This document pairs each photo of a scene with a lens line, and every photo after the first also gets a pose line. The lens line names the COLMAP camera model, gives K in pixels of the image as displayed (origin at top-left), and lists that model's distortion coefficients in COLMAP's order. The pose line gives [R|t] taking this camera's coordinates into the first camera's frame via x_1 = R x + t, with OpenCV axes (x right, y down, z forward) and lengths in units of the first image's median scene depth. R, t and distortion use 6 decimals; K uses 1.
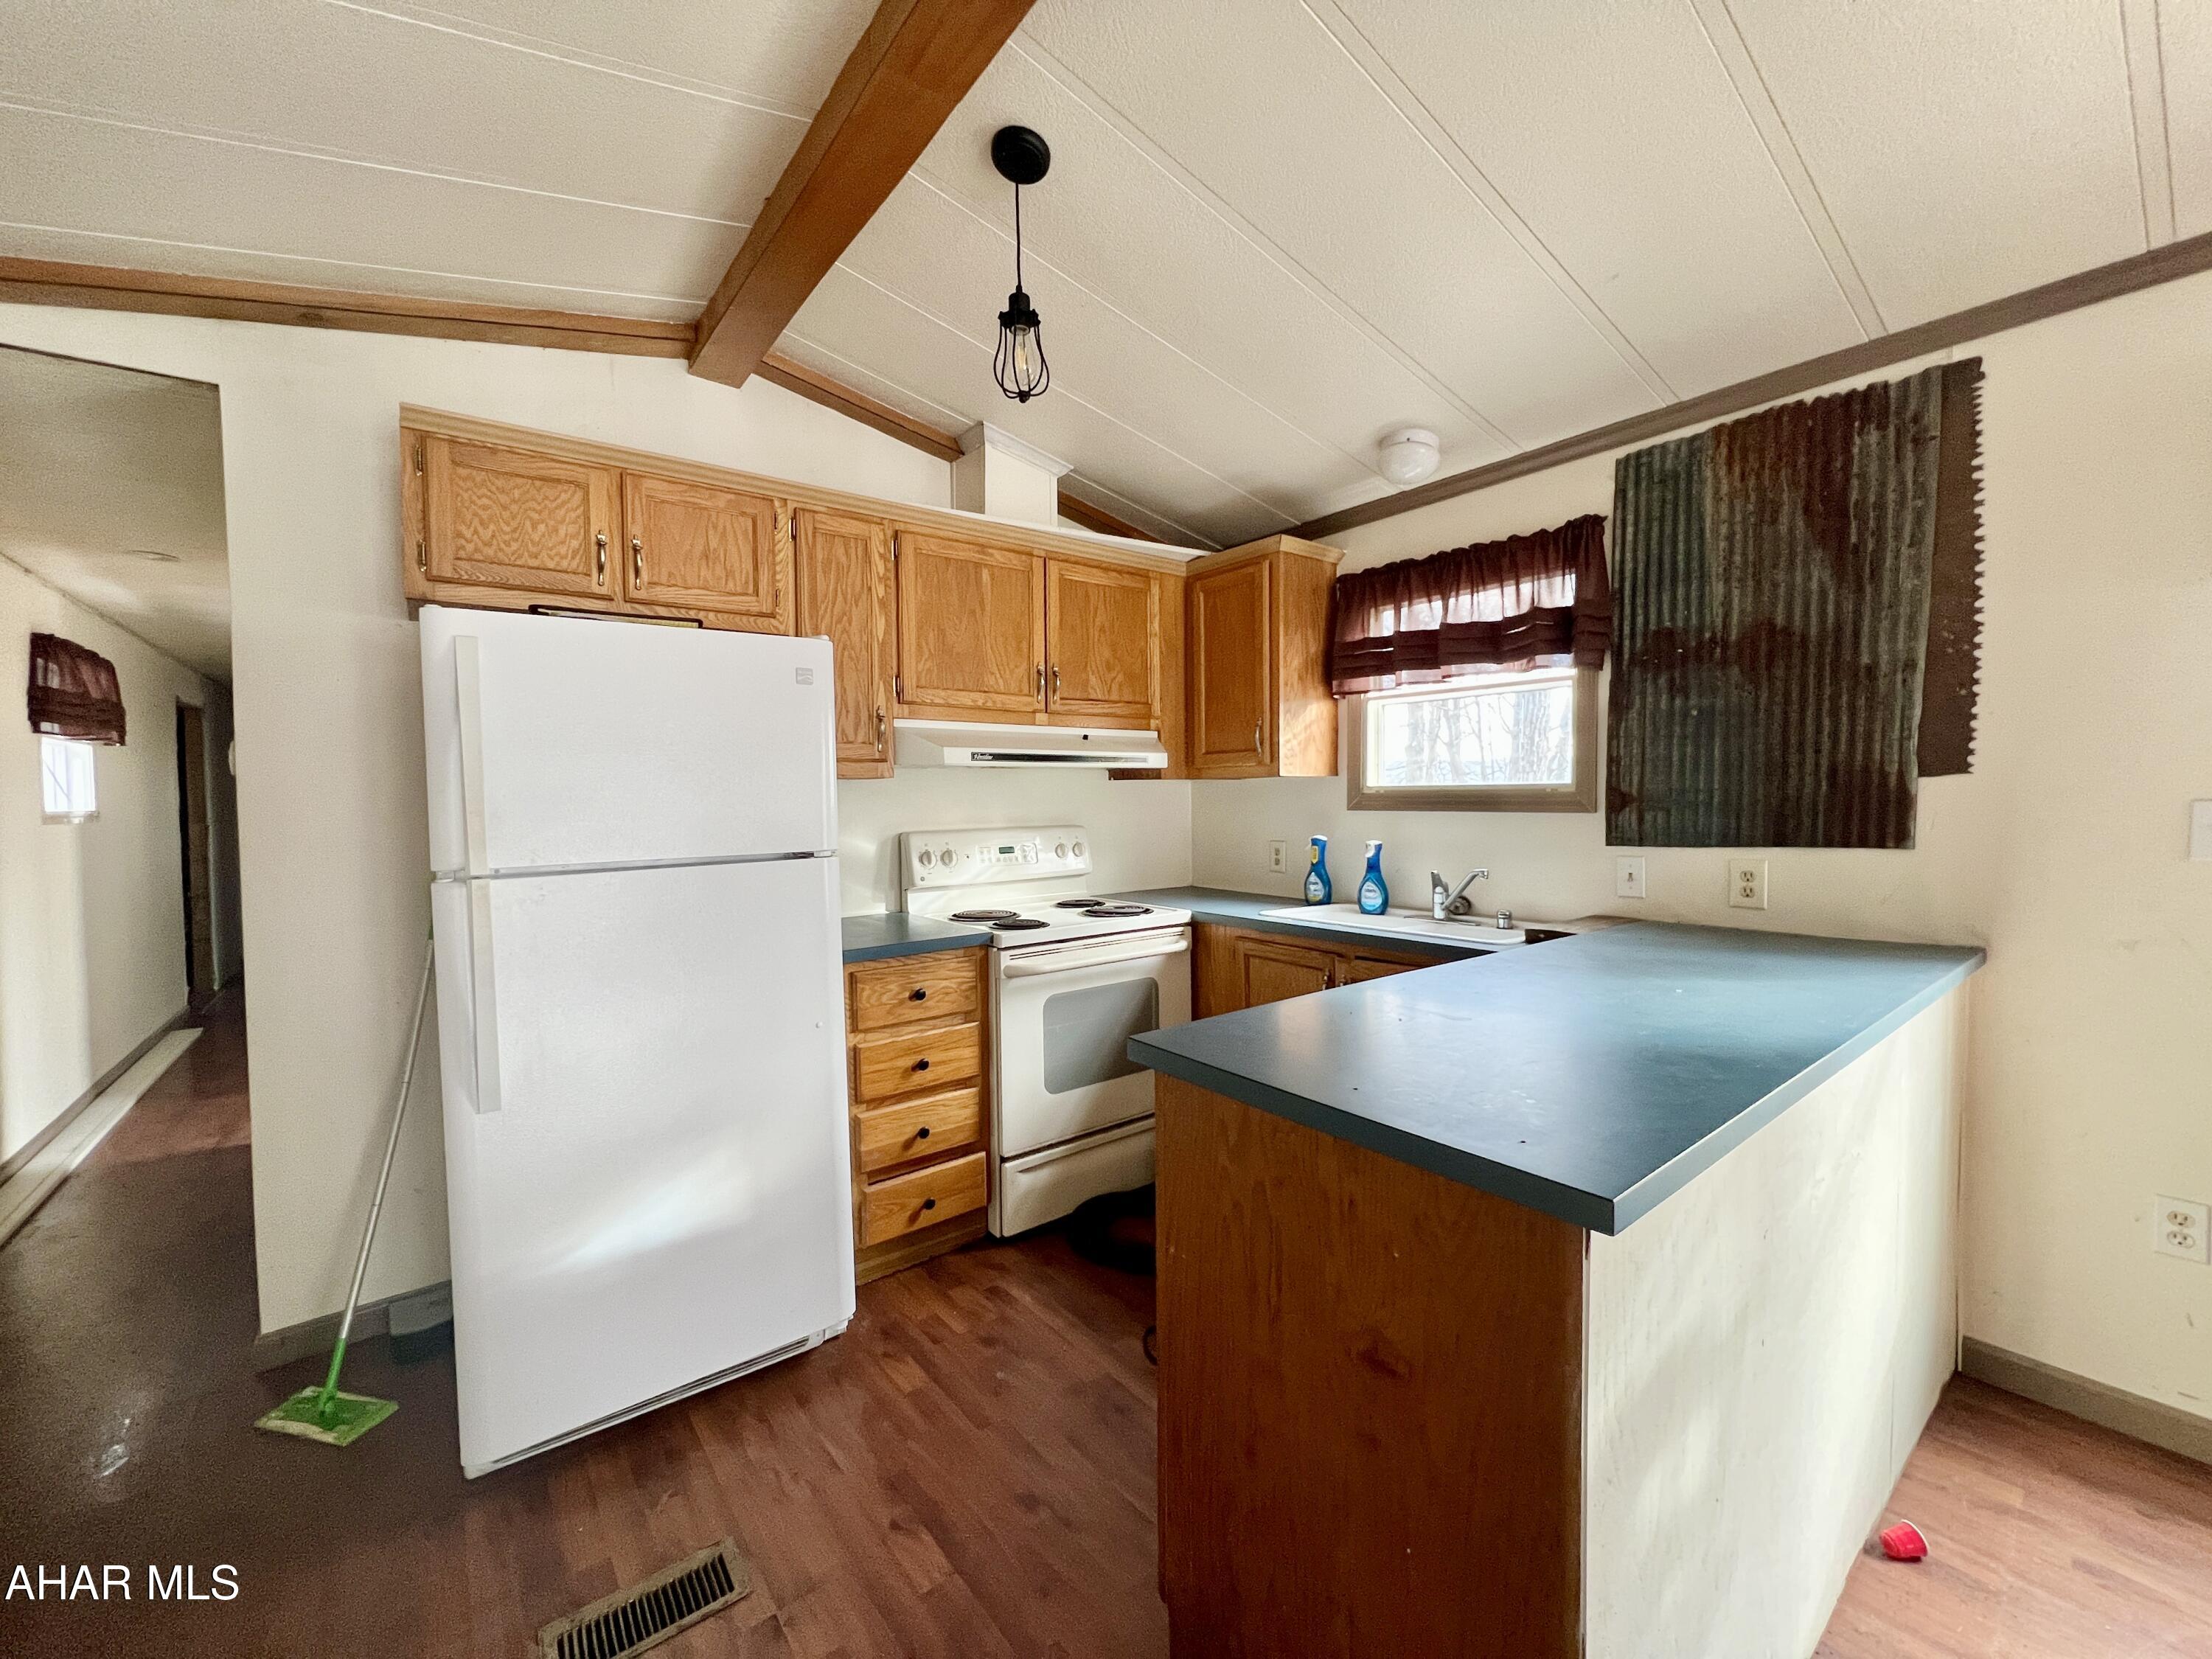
lens RADIAL K [[888.0, 0, 1106.0], [0, 888.0, 829.5], [0, 0, 1]] dist [-0.002152, -0.000328]
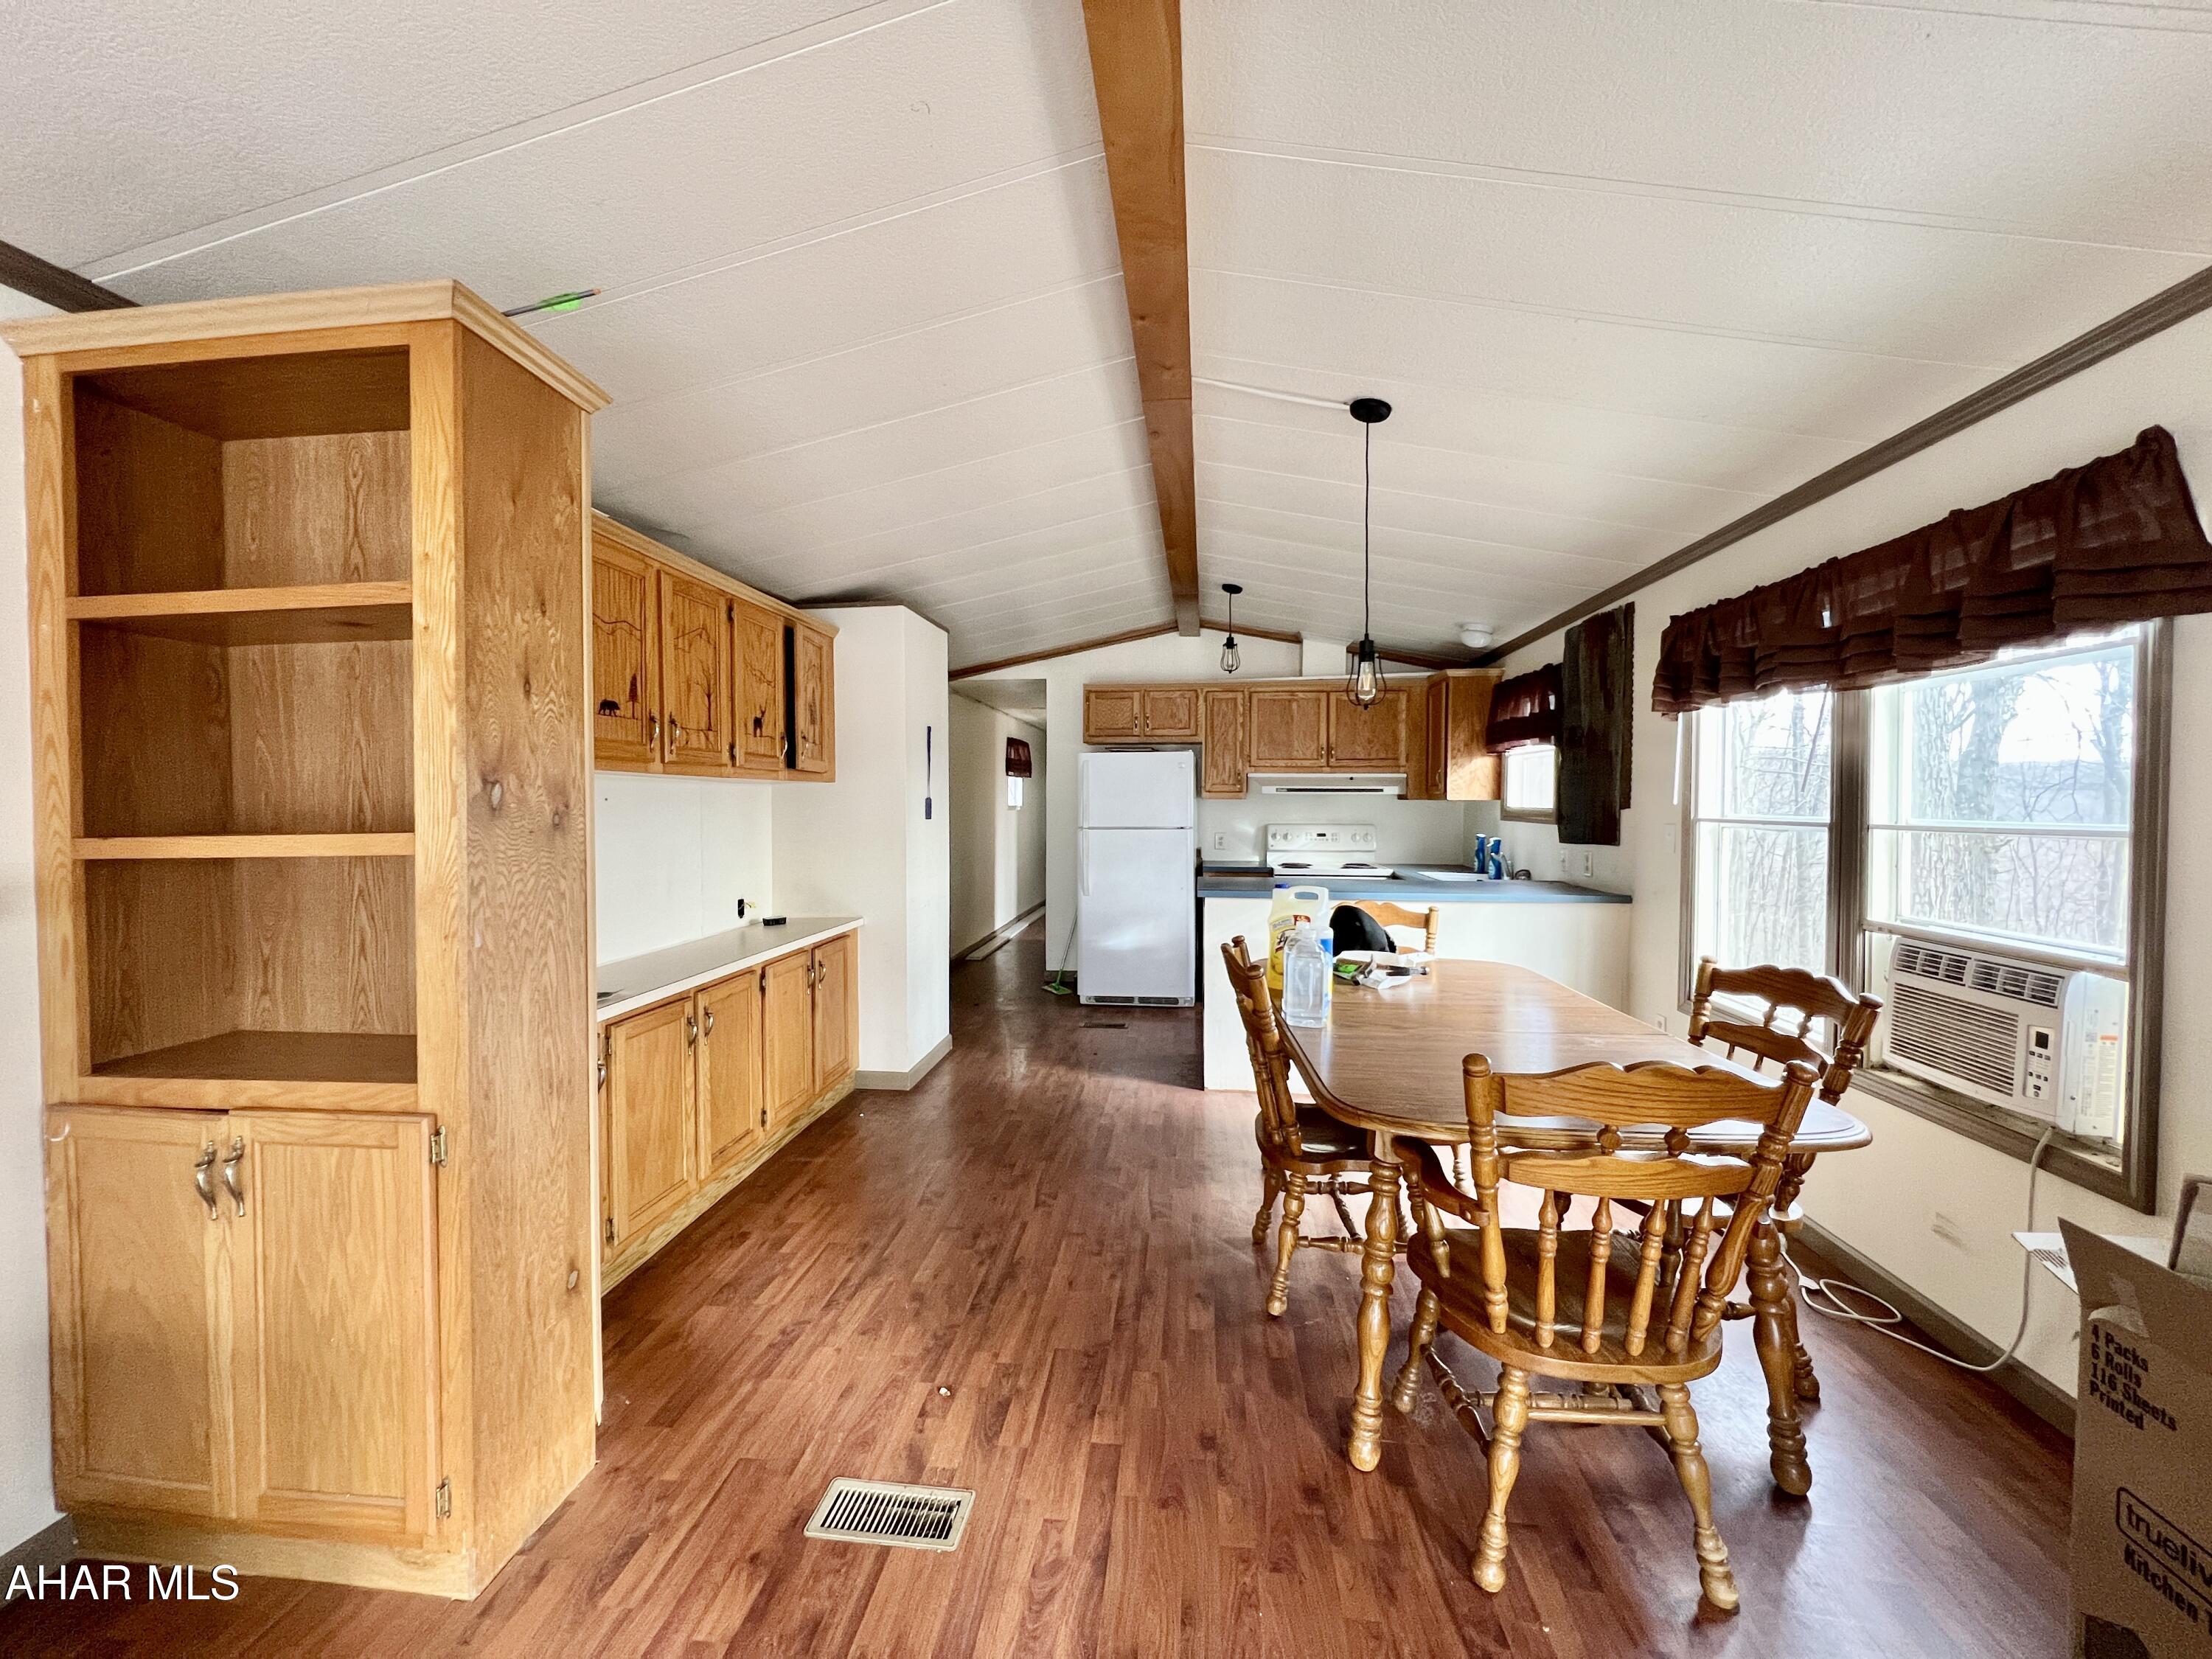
lens RADIAL K [[888.0, 0, 1106.0], [0, 888.0, 829.5], [0, 0, 1]] dist [-0.002152, -0.000328]
pose [[0.718026, 0.039028, -0.694922, 1.059725], [-0.039536, 0.999102, 0.015261, -0.000060], [0.694893, 0.016517, 0.718924, -0.872282]]
